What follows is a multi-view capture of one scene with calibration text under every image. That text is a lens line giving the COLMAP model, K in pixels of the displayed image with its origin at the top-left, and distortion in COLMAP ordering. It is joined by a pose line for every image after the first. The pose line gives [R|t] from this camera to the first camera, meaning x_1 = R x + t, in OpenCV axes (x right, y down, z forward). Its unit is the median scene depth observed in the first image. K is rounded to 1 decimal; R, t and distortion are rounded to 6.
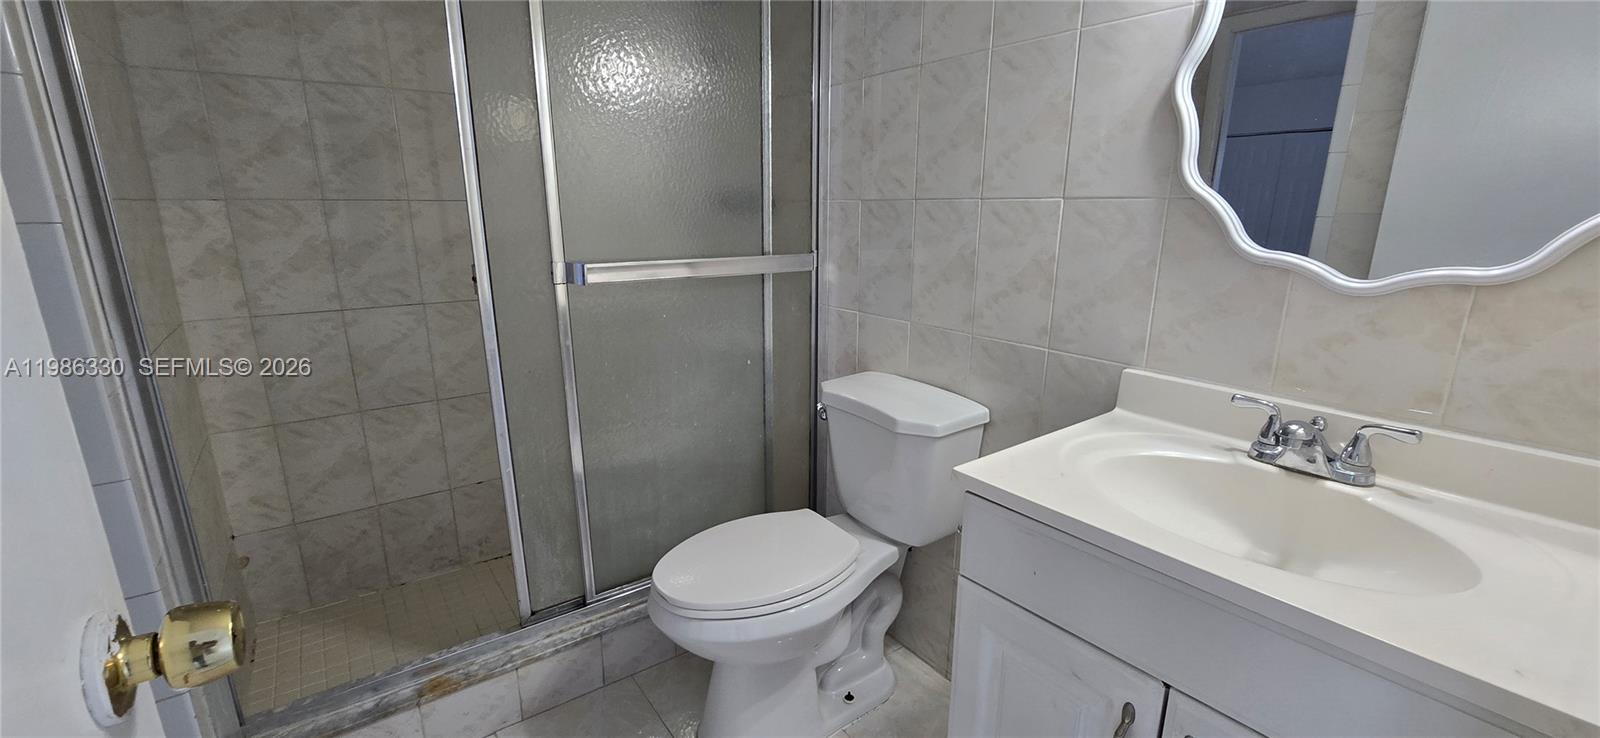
lens RADIAL K [[659.2, 0, 814.0], [0, 659.2, 368.6], [0, 0, 1]] dist [-0.002047, 0.000274]
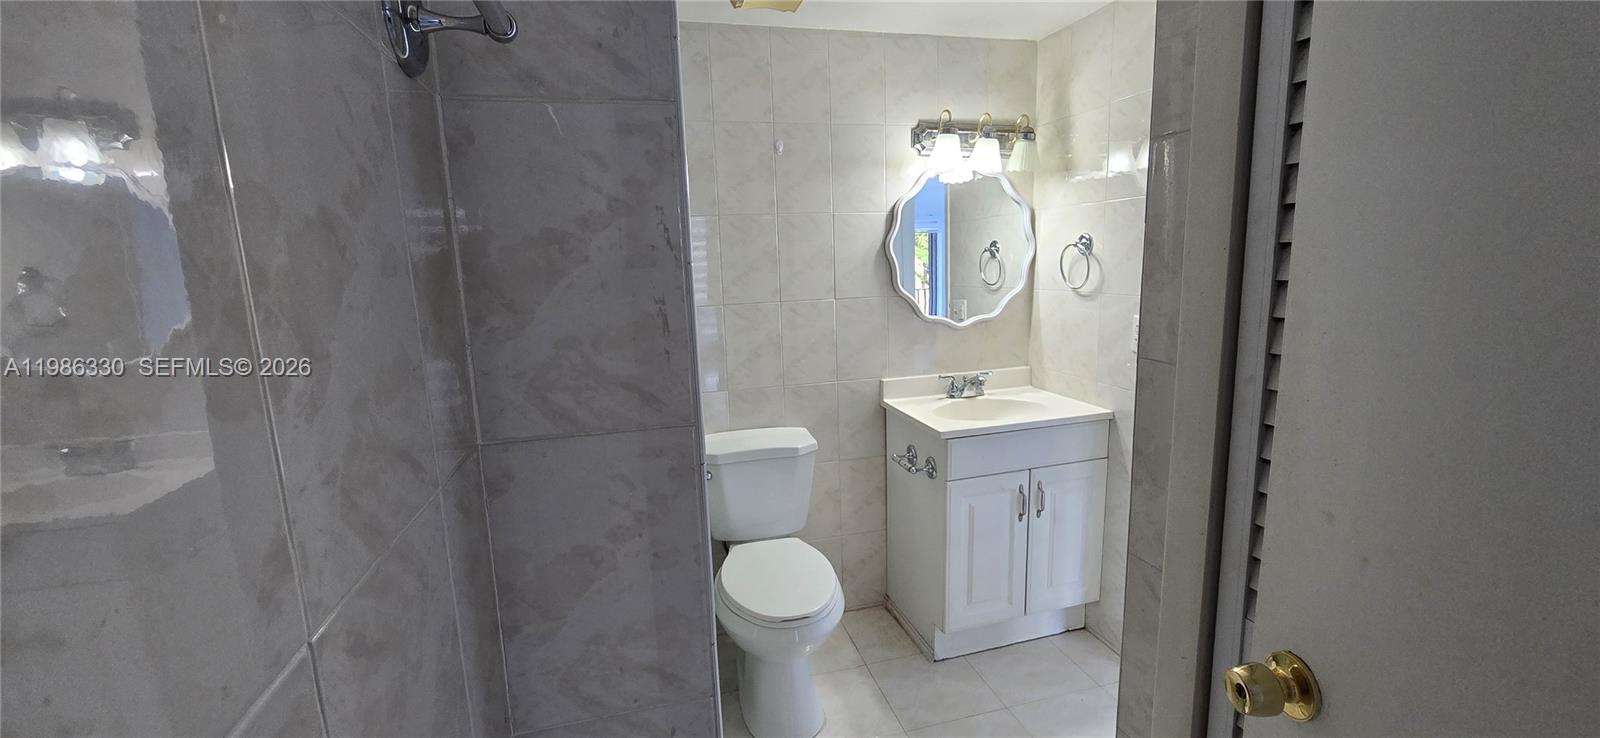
lens RADIAL K [[659.2, 0, 800.4], [0, 659.2, 376.0], [0, 0, 1]] dist [-0.002047, 0.000274]
pose [[0.369132, -0.177533, 0.912263, -1.088827], [0.260214, 0.962068, 0.081934, -0.180605], [-0.892205, 0.207139, 0.401326, 0.309493]]
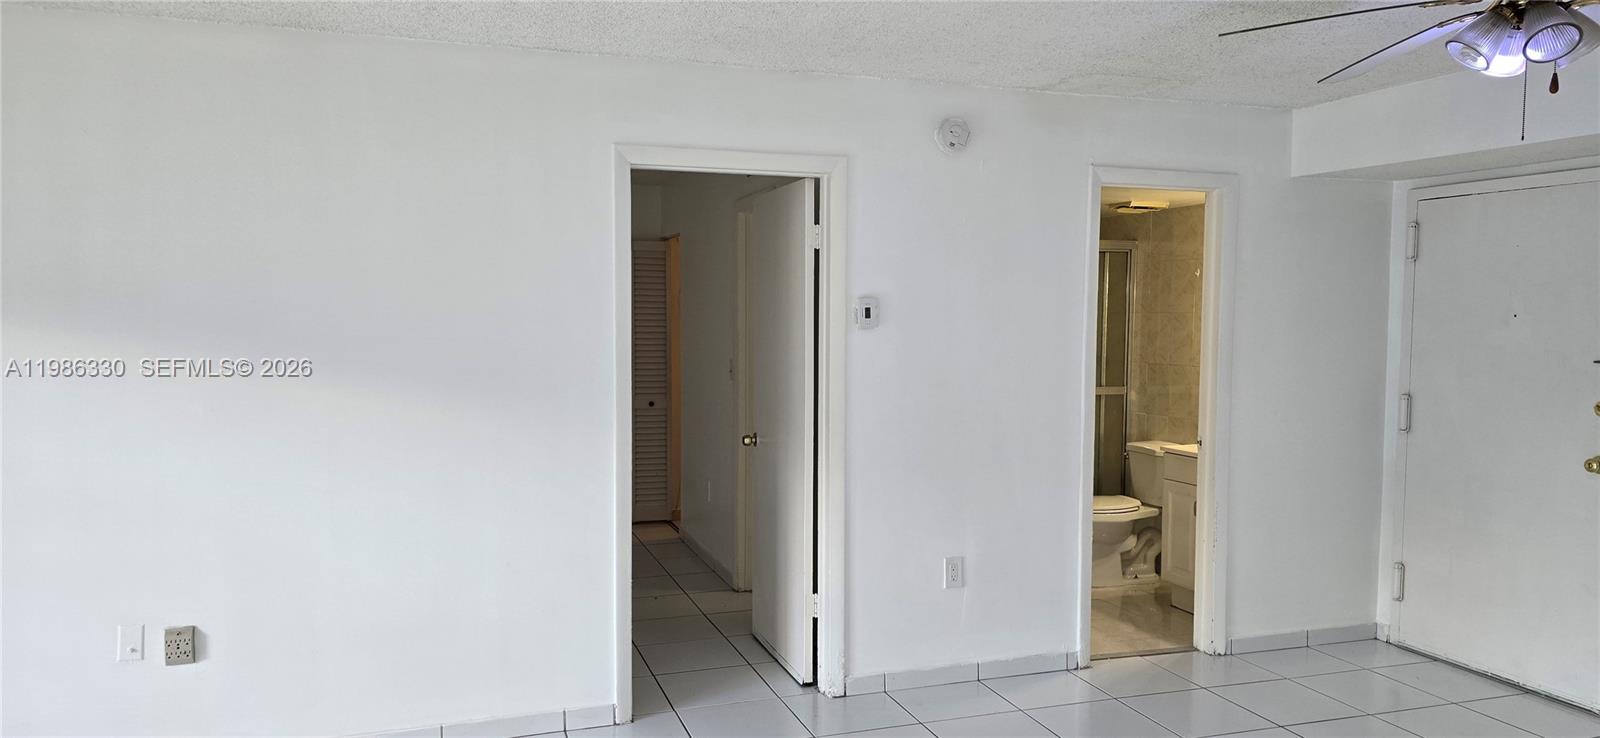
lens RADIAL K [[1068.3, 0, 802.7], [0, 1068.3, 355.8], [0, 0, 1]] dist [0.063397, -0.064347]
pose [[0.950639, 0.019691, -0.309675, 0.094736], [-0.082920, 0.977813, -0.192369, 0.557629], [0.299016, 0.208552, 0.931180, -2.964763]]
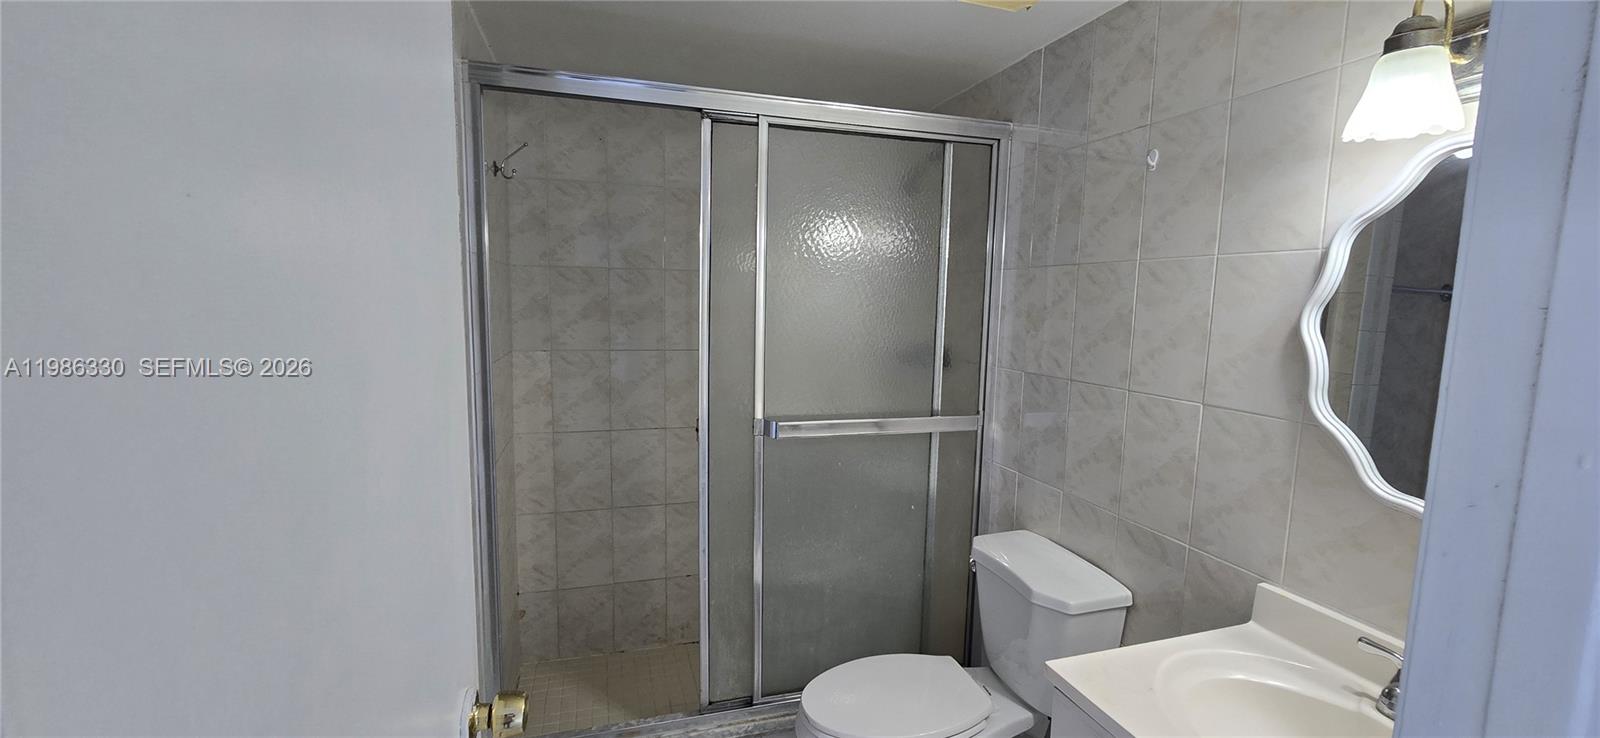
lens RADIAL K [[659.2, 0, 813.7], [0, 659.2, 371.7], [0, 0, 1]] dist [-0.002047, 0.000274]
pose [[0.944375, 0.055593, -0.324139, 0.103636], [-0.099445, 0.987741, -0.120325, -0.096603], [0.313476, 0.145866, 0.938326, -0.148677]]
